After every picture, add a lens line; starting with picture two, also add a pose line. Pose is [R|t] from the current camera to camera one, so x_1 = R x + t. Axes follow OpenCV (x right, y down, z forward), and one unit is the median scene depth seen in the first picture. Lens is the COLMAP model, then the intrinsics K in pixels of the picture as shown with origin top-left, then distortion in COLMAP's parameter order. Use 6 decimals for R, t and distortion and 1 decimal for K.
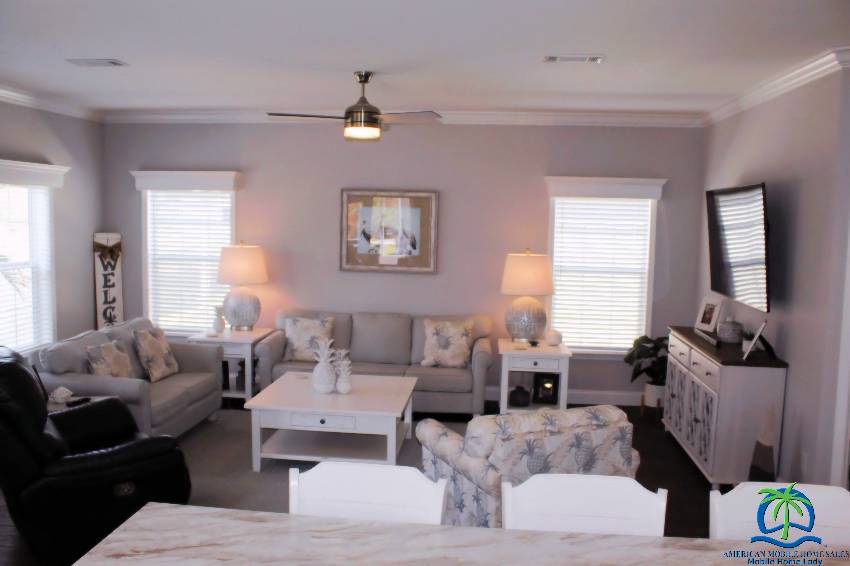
lens RADIAL K [[719.7, 0, 428.1], [0, 719.7, 285.4], [0, 0, 1]] dist [-0.092351, 0.053967]
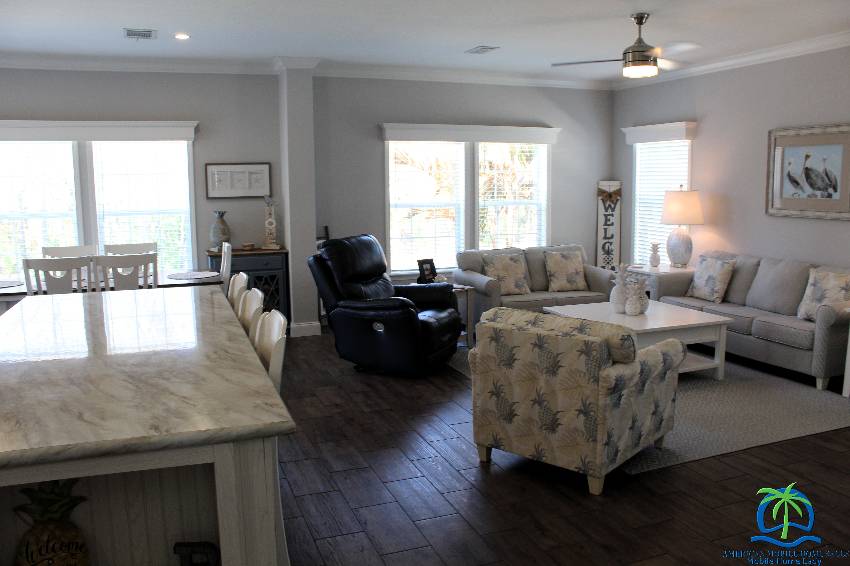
lens RADIAL K [[719.7, 0, 424.1], [0, 719.7, 274.5], [0, 0, 1]] dist [-0.092351, 0.053967]
pose [[0.450884, 0.091063, -0.887925, 0.514008], [-0.082850, 0.994757, 0.059949, 0.039179], [0.888729, 0.046534, 0.456065, 0.161310]]
